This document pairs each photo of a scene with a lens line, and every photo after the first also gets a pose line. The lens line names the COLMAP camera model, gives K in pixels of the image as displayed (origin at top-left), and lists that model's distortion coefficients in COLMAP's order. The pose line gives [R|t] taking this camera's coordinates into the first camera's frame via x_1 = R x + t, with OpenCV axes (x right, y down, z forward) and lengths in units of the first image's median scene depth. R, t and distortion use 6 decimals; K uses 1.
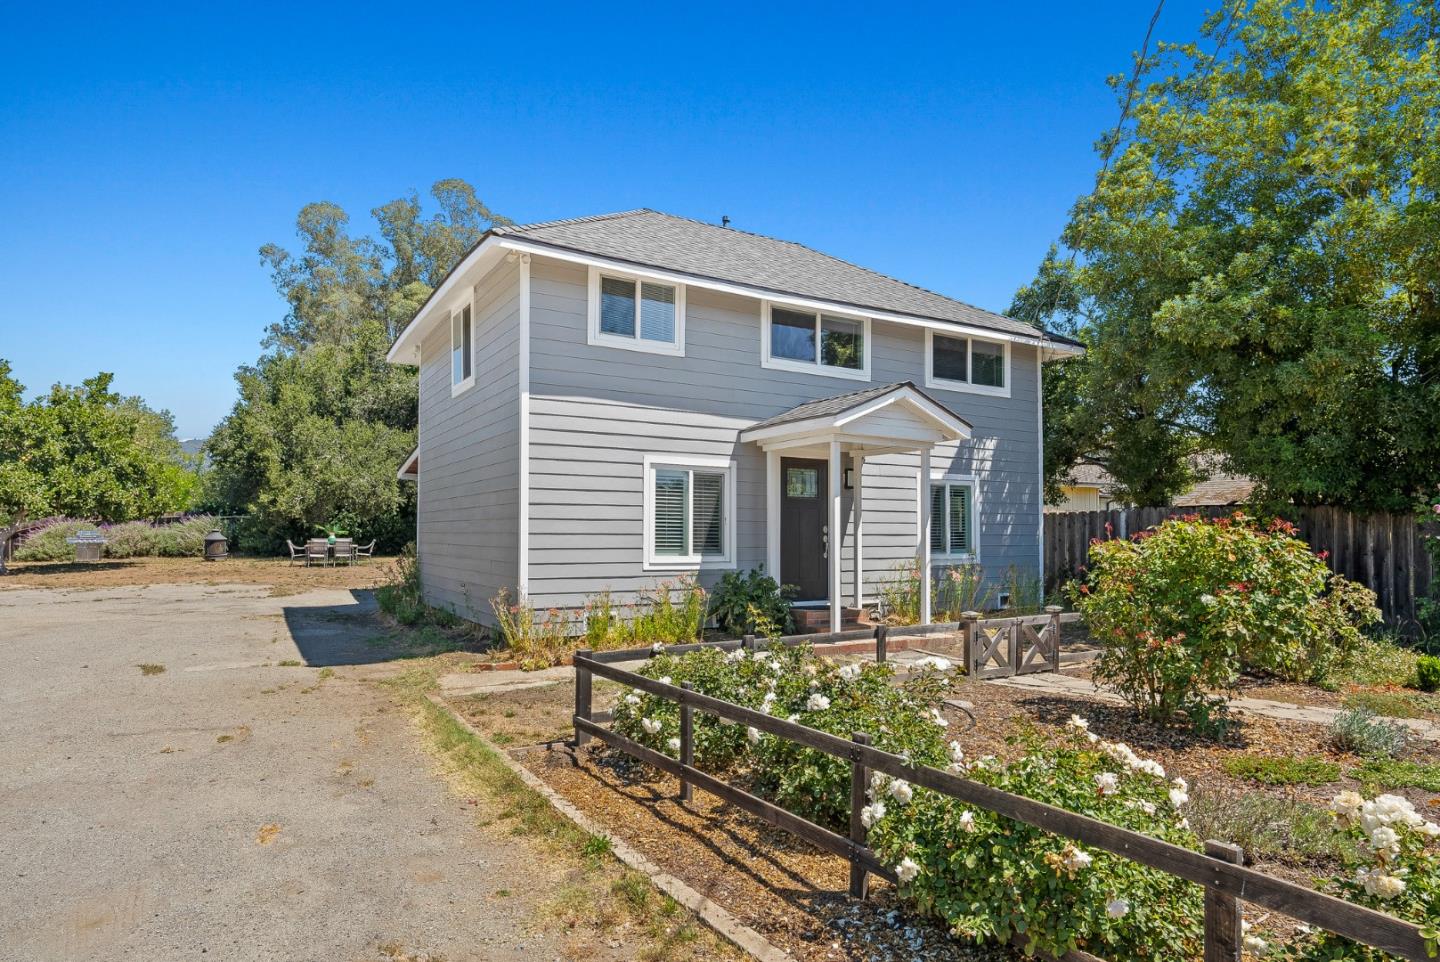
lens RADIAL K [[835.5, 0, 693.4], [0, 835.5, 520.0], [0, 0, 1]] dist [0.002120, 0.004711]
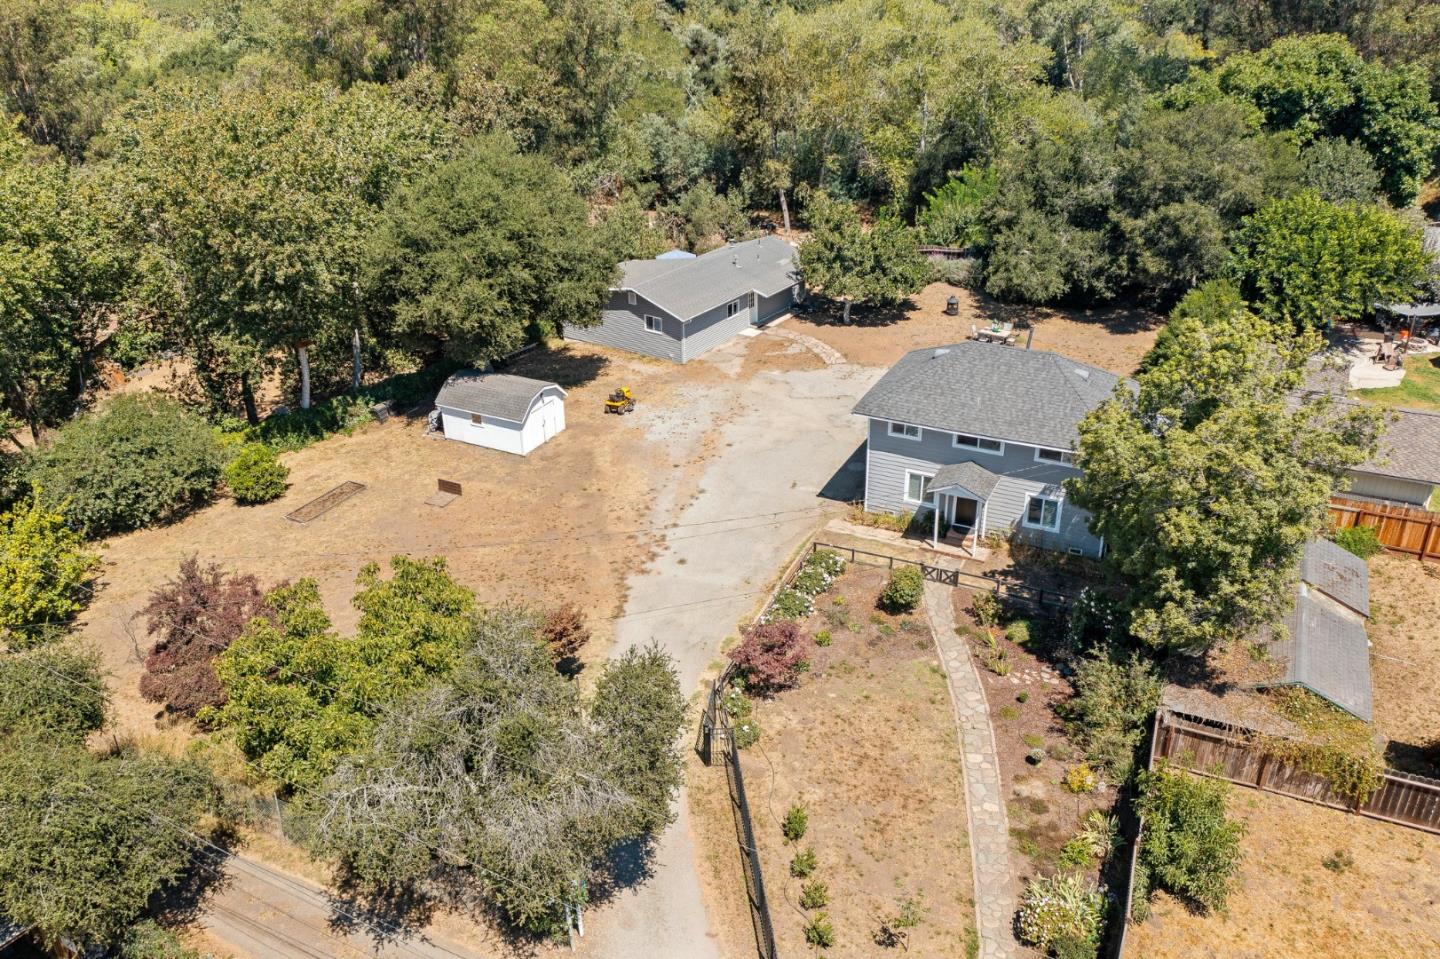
lens RADIAL K [[1144.8, 0, 718.4], [0, 1144.8, 470.8], [0, 0, 1]] dist [-0.025633, 0.008912]
pose [[0.569455, 0.349106, -0.744208, 2.146532], [0.034007, 0.894558, 0.445656, -1.572388], [0.821319, -0.279090, 0.497538, -1.325042]]
